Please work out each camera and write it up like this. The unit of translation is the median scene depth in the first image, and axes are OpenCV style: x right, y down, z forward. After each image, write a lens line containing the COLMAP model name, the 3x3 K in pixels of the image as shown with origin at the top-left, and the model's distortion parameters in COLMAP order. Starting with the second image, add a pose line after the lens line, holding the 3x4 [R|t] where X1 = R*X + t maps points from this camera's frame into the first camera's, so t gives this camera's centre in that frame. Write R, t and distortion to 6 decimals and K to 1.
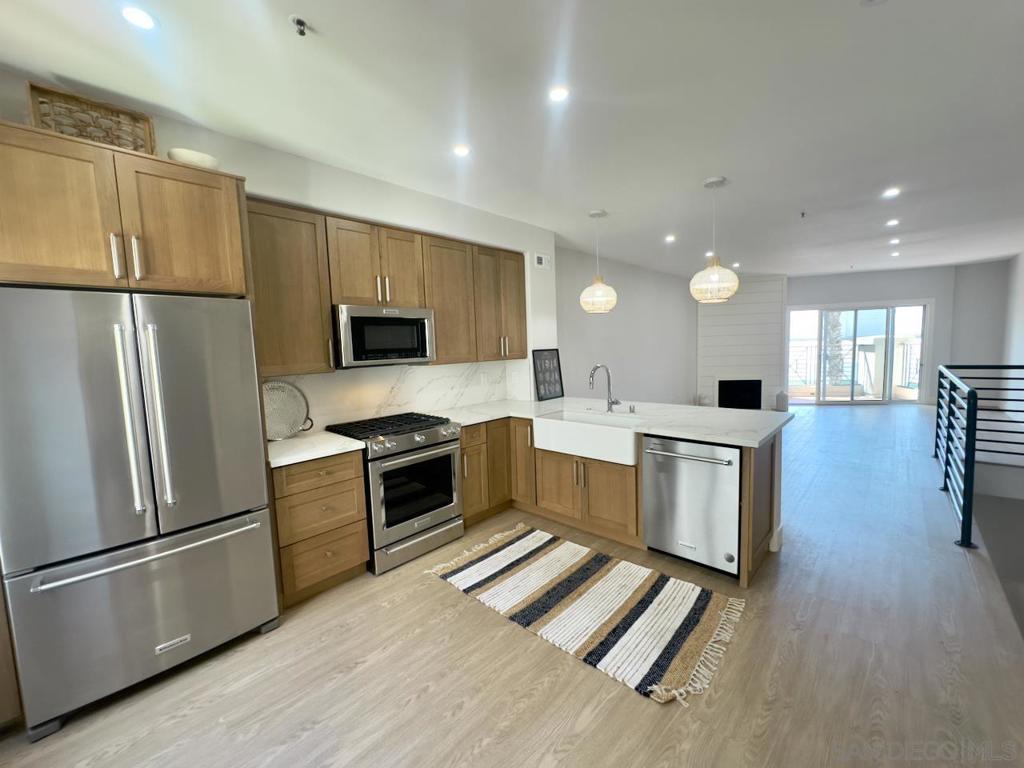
lens RADIAL K [[410.2, 0, 510.6], [0, 410.2, 381.1], [0, 0, 1]] dist [-0.002330, 0.000664]
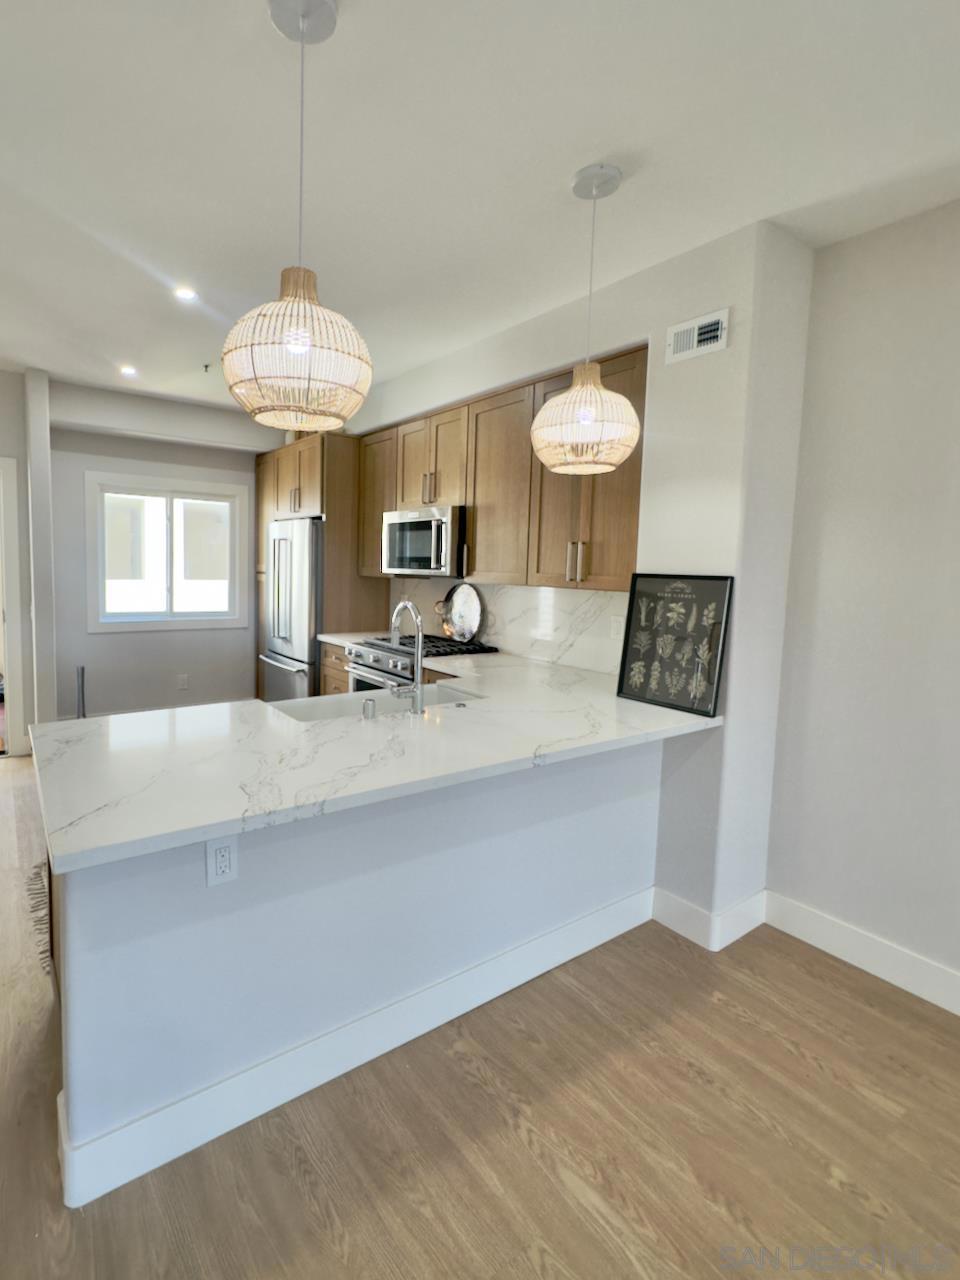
lens RADIAL K [[619.5, 0, 417.6], [0, 619.5, 612.0], [0, 0, 1]] dist [-0.000354, 0.000273]
pose [[-0.214257, 0.106473, -0.970957, 1.065965], [-0.099701, 0.986466, 0.130175, -0.144623], [0.971676, 0.124696, -0.200742, 1.365192]]
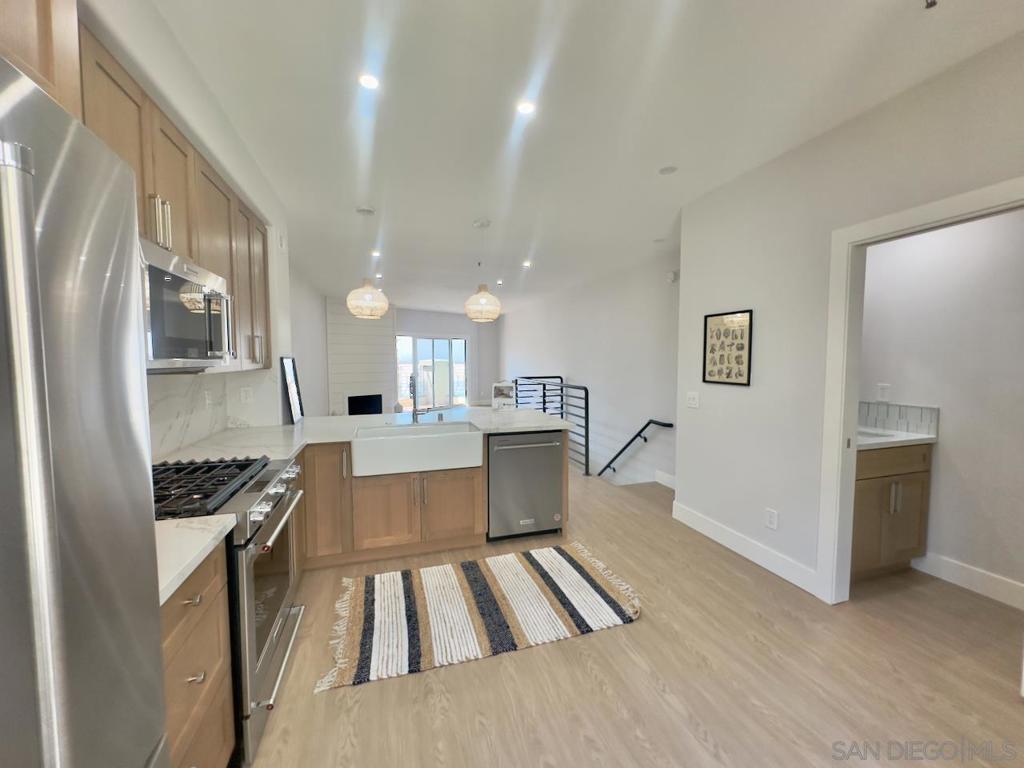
lens RADIAL K [[410.2, 0, 509.2], [0, 410.2, 386.7], [0, 0, 1]] dist [-0.002330, 0.000664]
pose [[0.491736, -0.025205, 0.870380, -0.584367], [0.061114, 0.998115, -0.005624, 0.012494], [-0.868597, 0.055958, 0.492349, 0.406227]]
